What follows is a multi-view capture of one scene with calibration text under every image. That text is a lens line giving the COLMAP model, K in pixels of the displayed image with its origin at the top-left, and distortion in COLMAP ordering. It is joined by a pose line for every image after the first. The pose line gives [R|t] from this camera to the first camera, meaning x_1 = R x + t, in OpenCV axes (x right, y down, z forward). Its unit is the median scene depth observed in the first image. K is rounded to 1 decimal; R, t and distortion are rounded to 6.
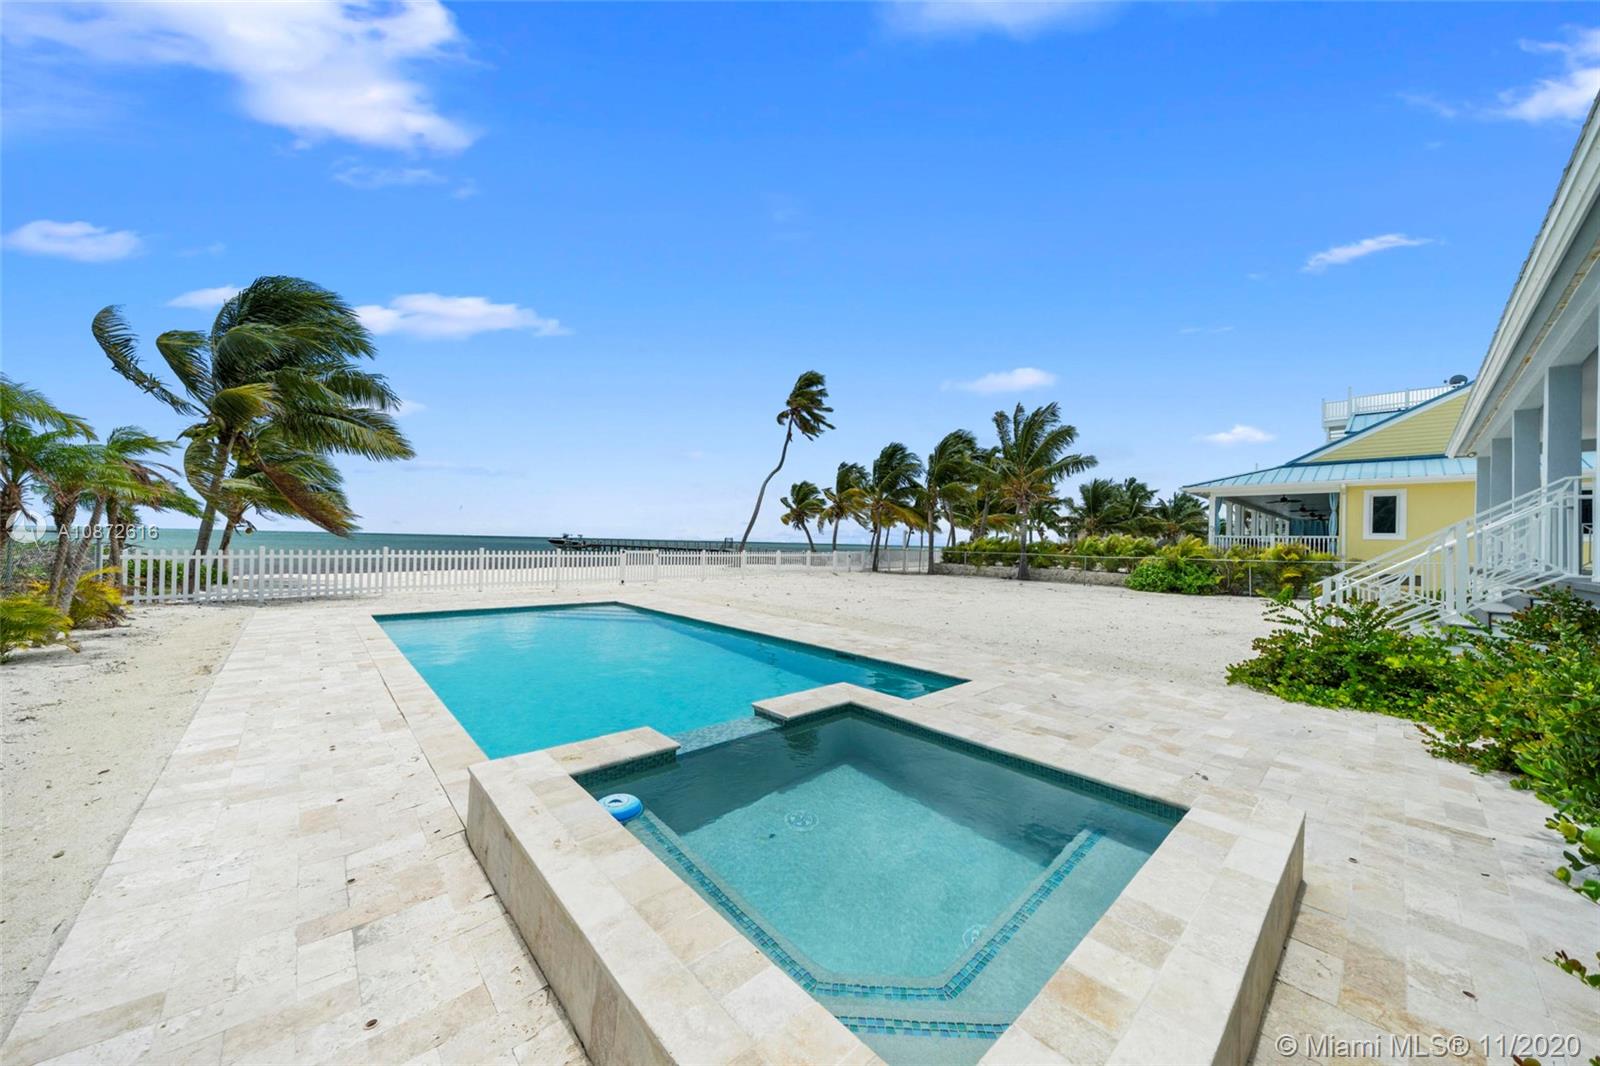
lens RADIAL K [[550.7, 0, 799.1], [0, 550.7, 554.6], [0, 0, 1]] dist [-0.000105, -0.000076]
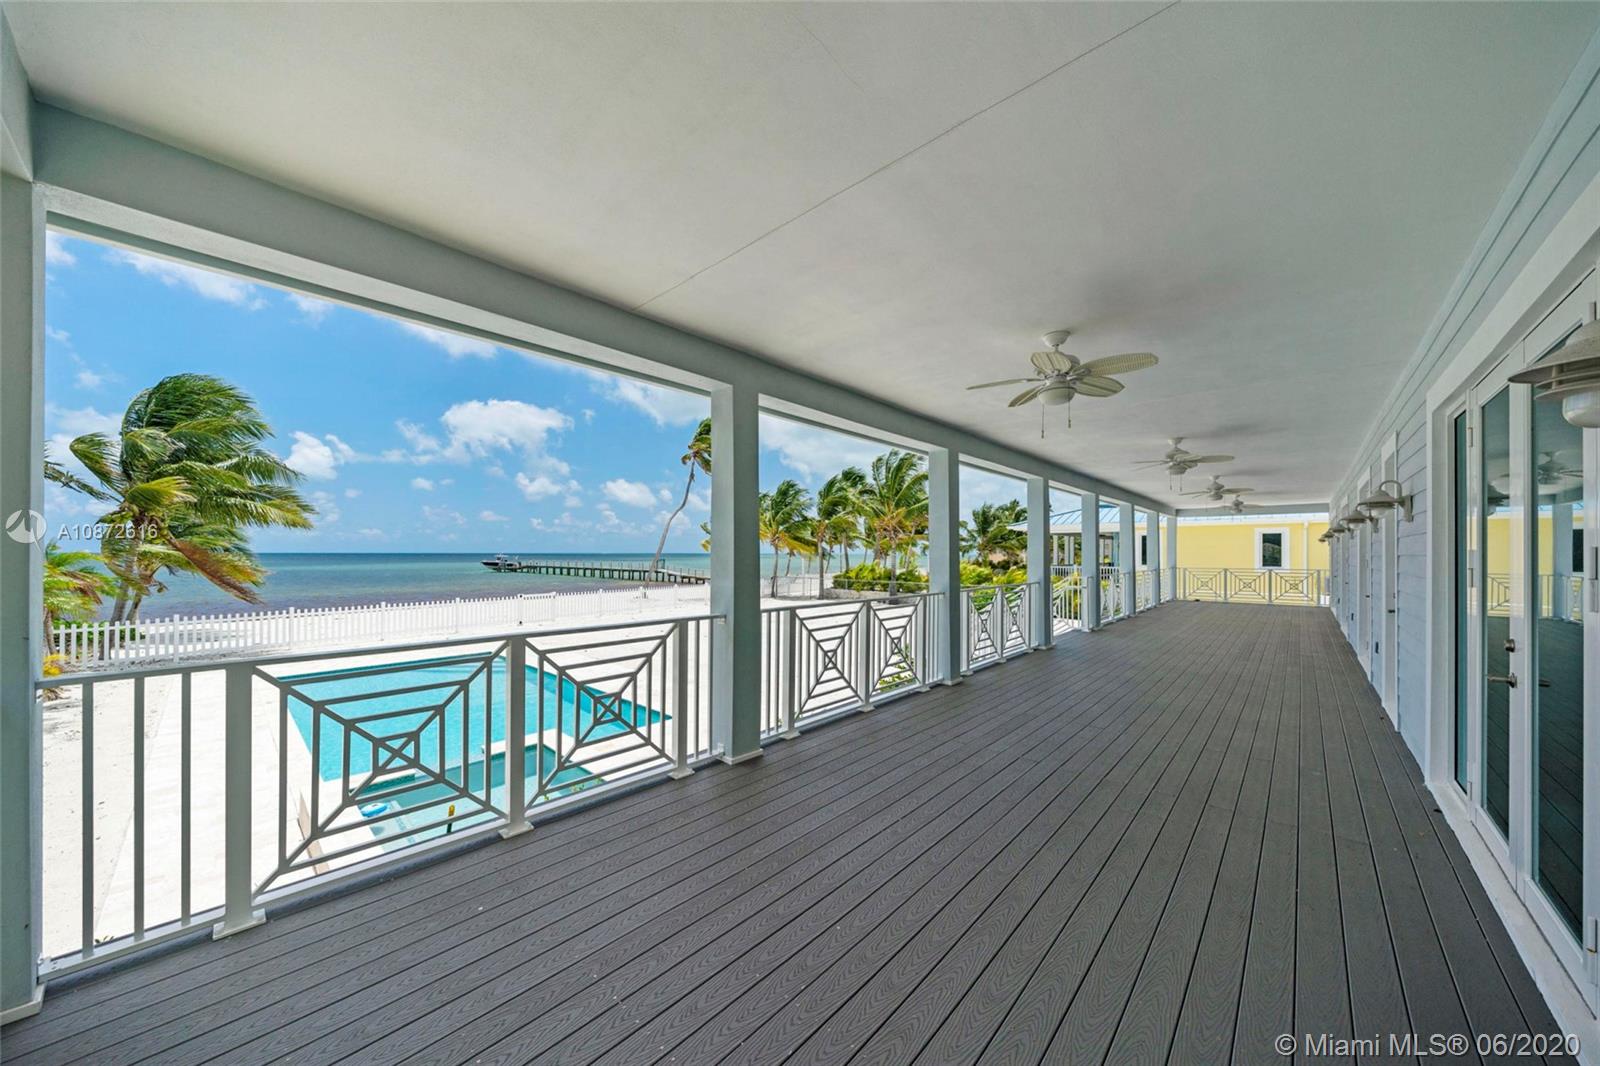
lens RADIAL K [[545.1, 0, 797.5], [0, 545.1, 567.9], [0, 0, 1]] dist [0.000140, 0.000068]
pose [[0.996129, -0.024252, 0.084497, 0.108843], [0.023668, 0.999689, 0.007913, -0.041543], [-0.084662, -0.005882, 0.996392, -0.118719]]
